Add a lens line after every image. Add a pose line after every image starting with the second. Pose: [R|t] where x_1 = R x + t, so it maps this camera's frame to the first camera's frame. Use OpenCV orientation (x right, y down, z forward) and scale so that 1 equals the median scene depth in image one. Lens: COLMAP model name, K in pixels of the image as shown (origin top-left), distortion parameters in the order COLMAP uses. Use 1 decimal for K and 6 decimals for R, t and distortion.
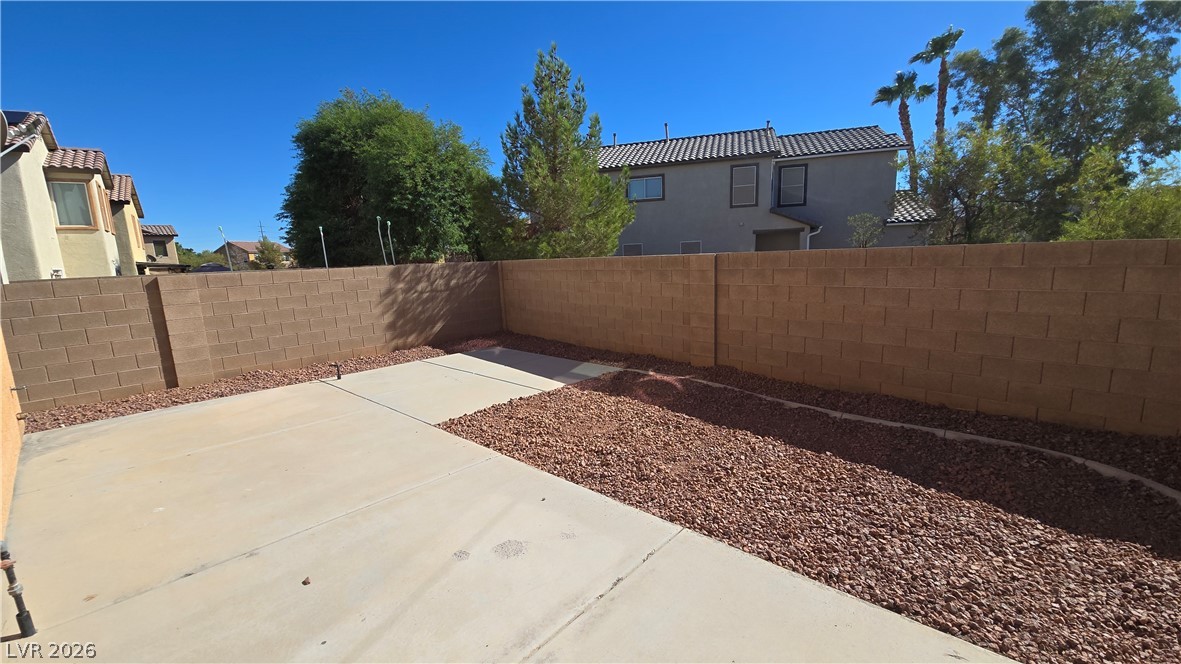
lens RADIAL K [[484.7, 0, 585.4], [0, 484.7, 338.8], [0, 0, 1]] dist [0.006218, -0.001836]
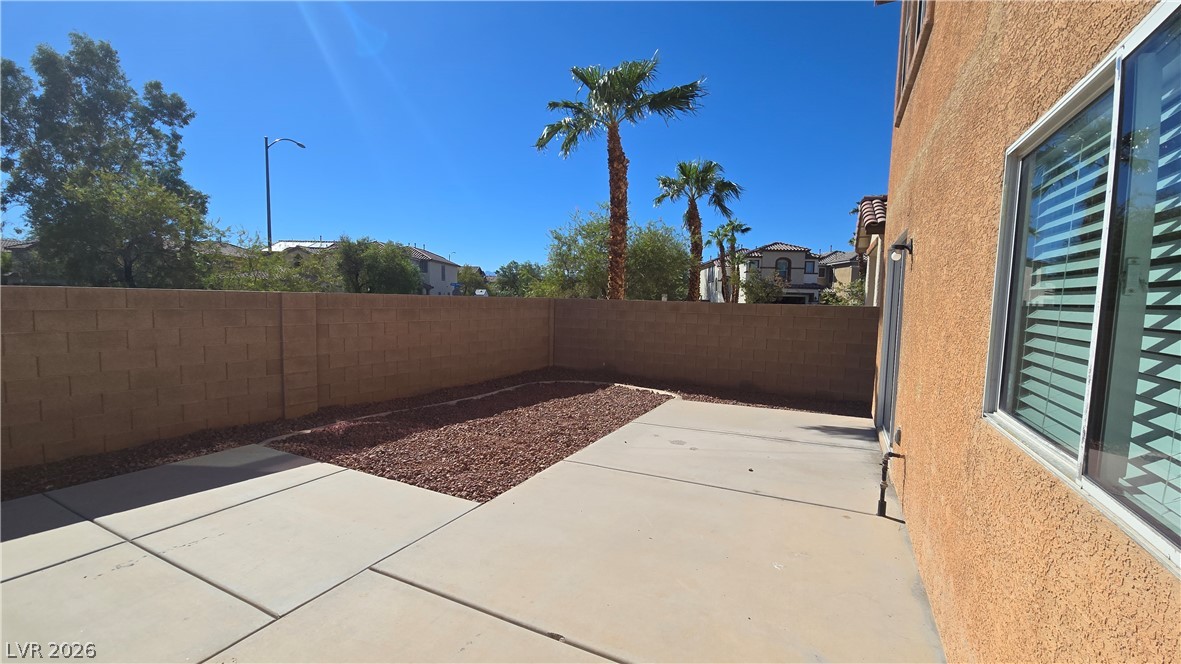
lens RADIAL K [[484.7, 0, 586.3], [0, 484.7, 334.3], [0, 0, 1]] dist [0.006218, -0.001836]
pose [[-0.268390, -0.037326, 0.962587, -0.842231], [0.150769, 0.985307, 0.080245, -0.093566], [-0.951439, 0.166665, -0.258819, 0.779769]]
